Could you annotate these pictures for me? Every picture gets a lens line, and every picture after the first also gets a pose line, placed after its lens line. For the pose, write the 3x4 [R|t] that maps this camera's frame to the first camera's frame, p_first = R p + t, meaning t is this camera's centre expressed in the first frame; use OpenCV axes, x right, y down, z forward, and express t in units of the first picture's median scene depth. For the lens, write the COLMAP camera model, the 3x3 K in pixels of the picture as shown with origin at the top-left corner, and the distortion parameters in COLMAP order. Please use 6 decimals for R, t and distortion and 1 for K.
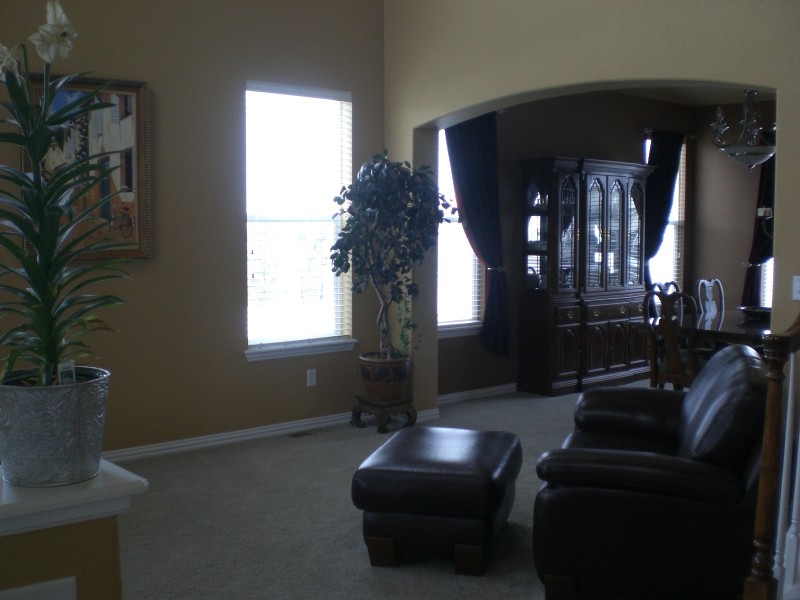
lens RADIAL K [[905.4, 0, 400.0], [0, 905.4, 300.0], [0, 0, 1]] dist [-0.093373, -0.062741]
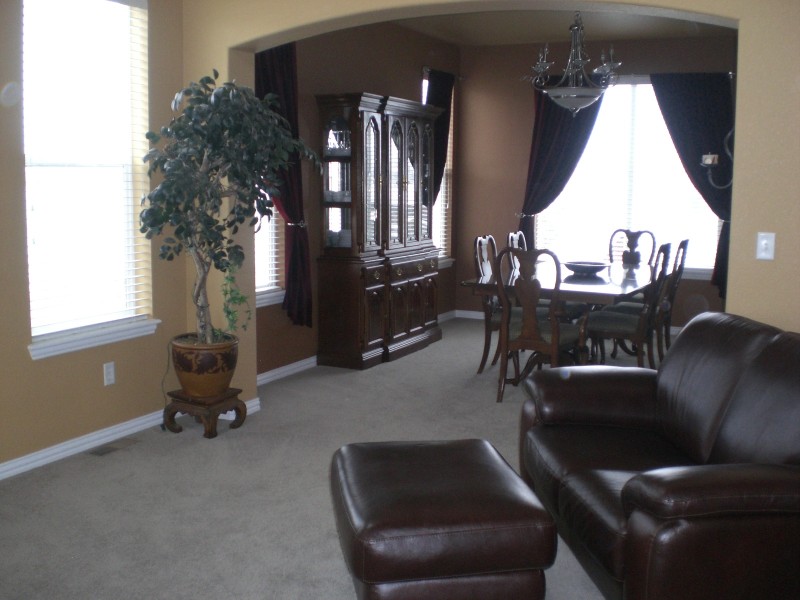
lens RADIAL K [[905.4, 0, 400.0], [0, 905.4, 300.0], [0, 0, 1]] dist [-0.093373, -0.062741]
pose [[0.917489, -0.046316, 0.395054, -0.166908], [0.024372, 0.997877, 0.060389, -0.014793], [-0.397013, -0.045778, 0.916671, 0.218126]]
